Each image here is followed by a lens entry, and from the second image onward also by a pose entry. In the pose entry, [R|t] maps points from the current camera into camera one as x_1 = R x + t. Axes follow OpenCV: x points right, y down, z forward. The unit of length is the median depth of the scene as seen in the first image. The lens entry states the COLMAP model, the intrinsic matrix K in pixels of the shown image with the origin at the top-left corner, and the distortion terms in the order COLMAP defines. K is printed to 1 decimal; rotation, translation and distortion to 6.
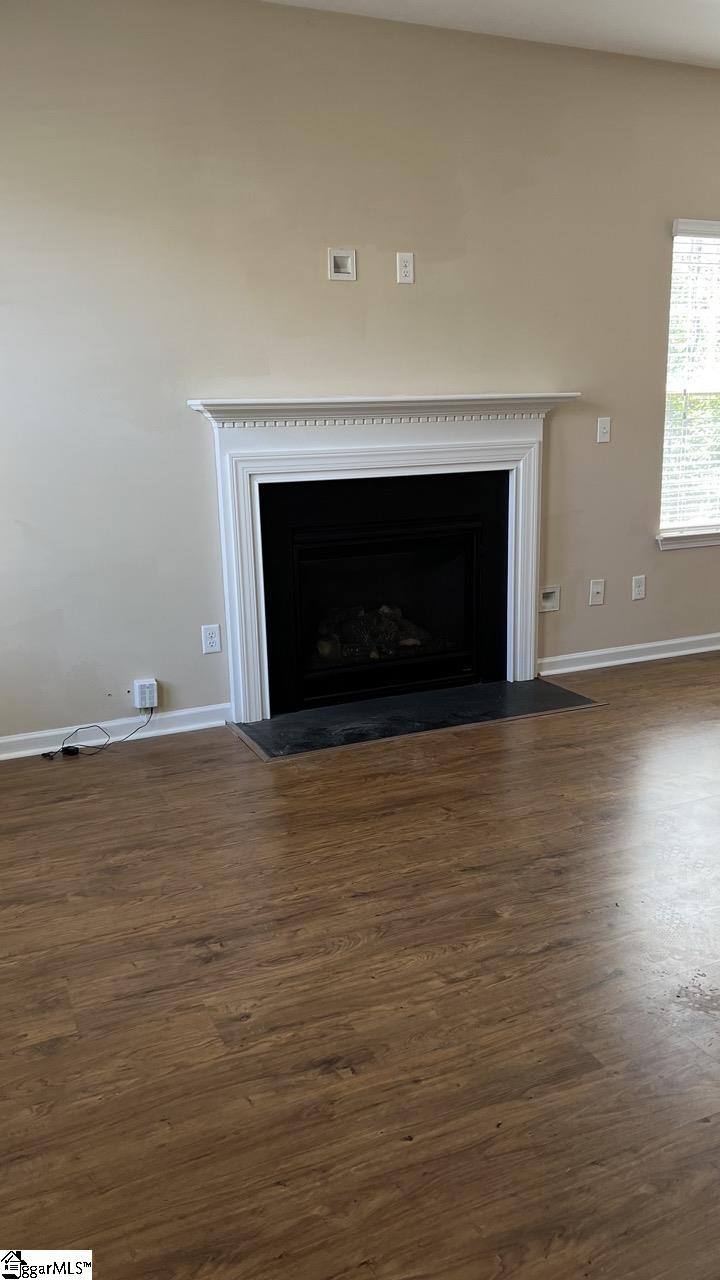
lens RADIAL K [[965.4, 0, 359.6], [0, 965.4, 643.5], [0, 0, 1]] dist [0.027331, -0.003356]
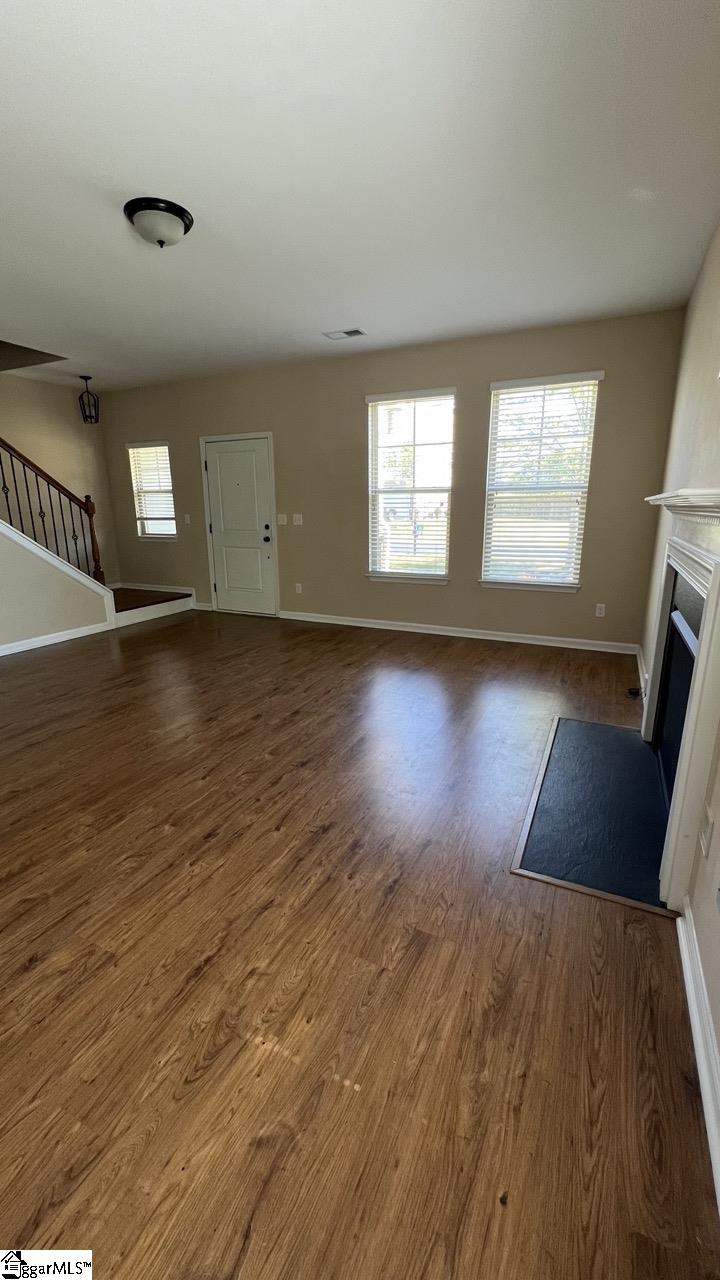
lens RADIAL K [[509.2, 0, 362.4], [0, 509.2, 637.9], [0, 0, 1]] dist [0.000014, -0.000439]
pose [[-0.761777, 0.188072, -0.619940, 0.637705], [-0.124829, 0.896389, 0.425328, -0.310819], [0.635700, 0.401392, -0.659371, 1.222712]]
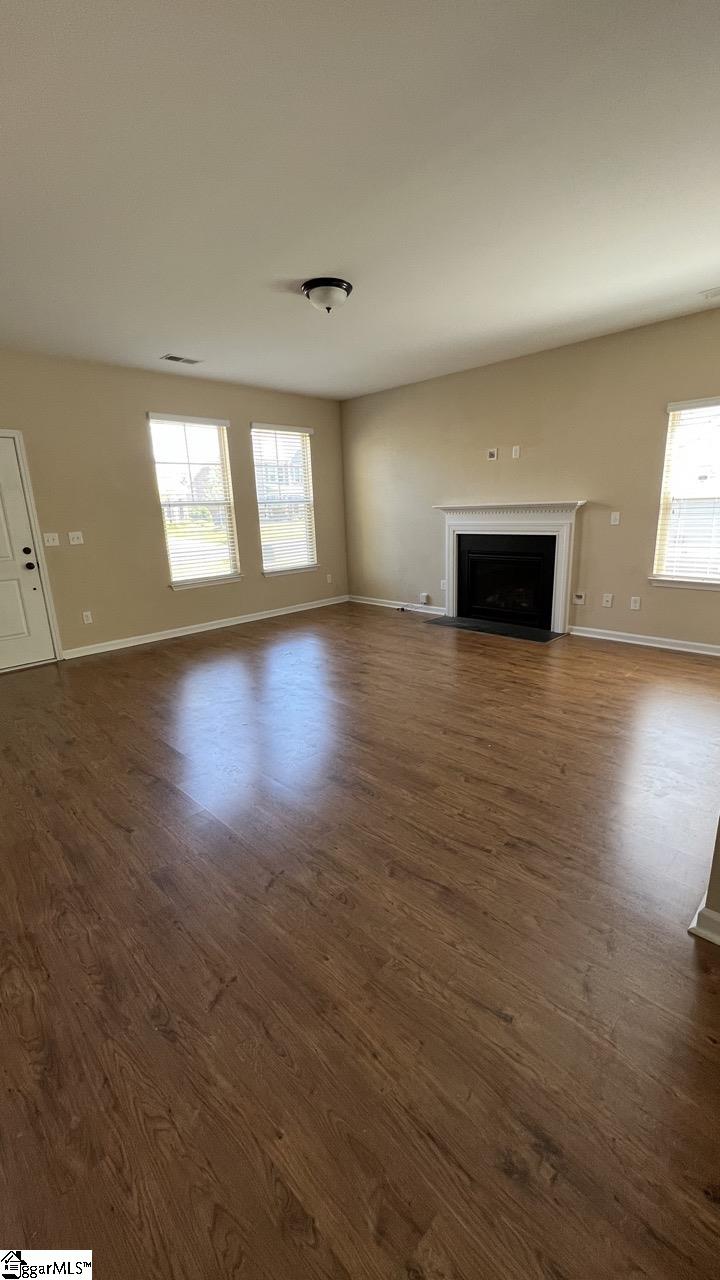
lens RADIAL K [[509.2, 0, 357.4], [0, 509.2, 637.2], [0, 0, 1]] dist [0.000014, -0.000439]
pose [[0.351365, 0.244516, -0.903745, 1.251826], [-0.188356, 0.964018, 0.187592, -0.097842], [0.917096, 0.104312, 0.384779, 0.169559]]
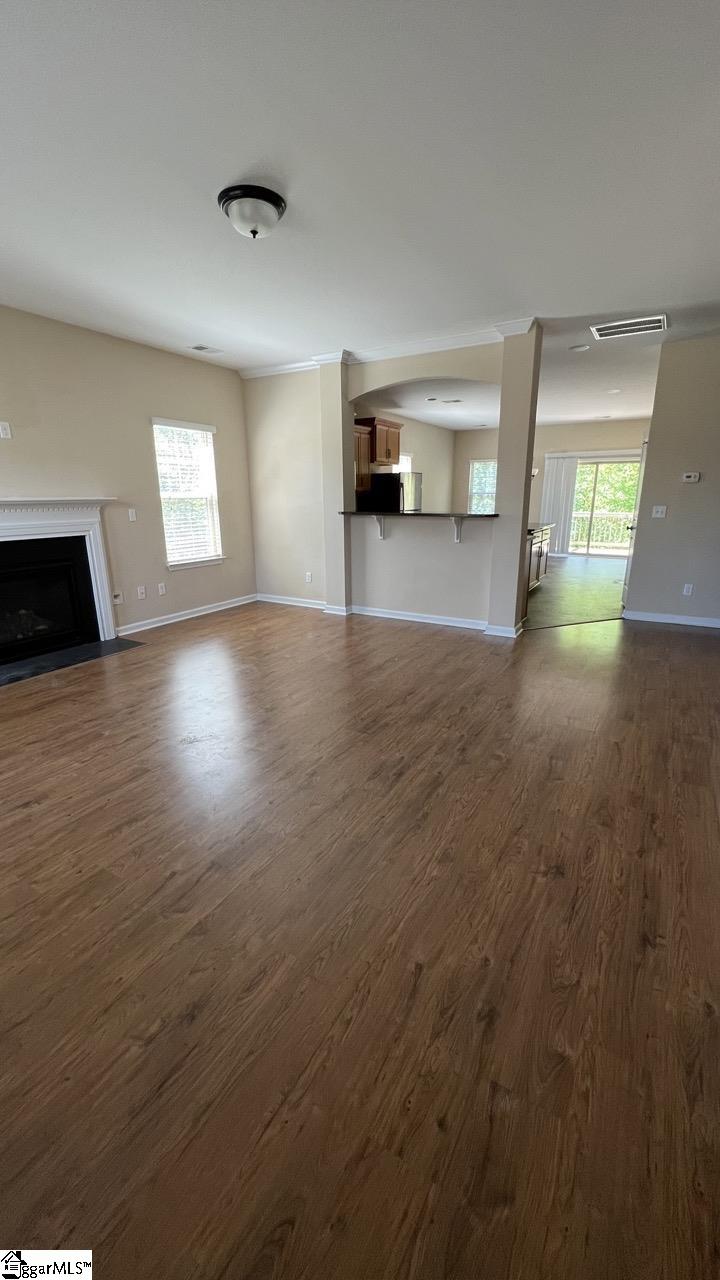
lens RADIAL K [[509.2, 0, 363.2], [0, 509.2, 639.9], [0, 0, 1]] dist [0.000014, -0.000439]
pose [[0.811601, -0.141376, 0.566848, -0.005744], [0.119902, 0.989932, 0.075223, 0.027211], [-0.571776, 0.006915, 0.820381, -0.217251]]
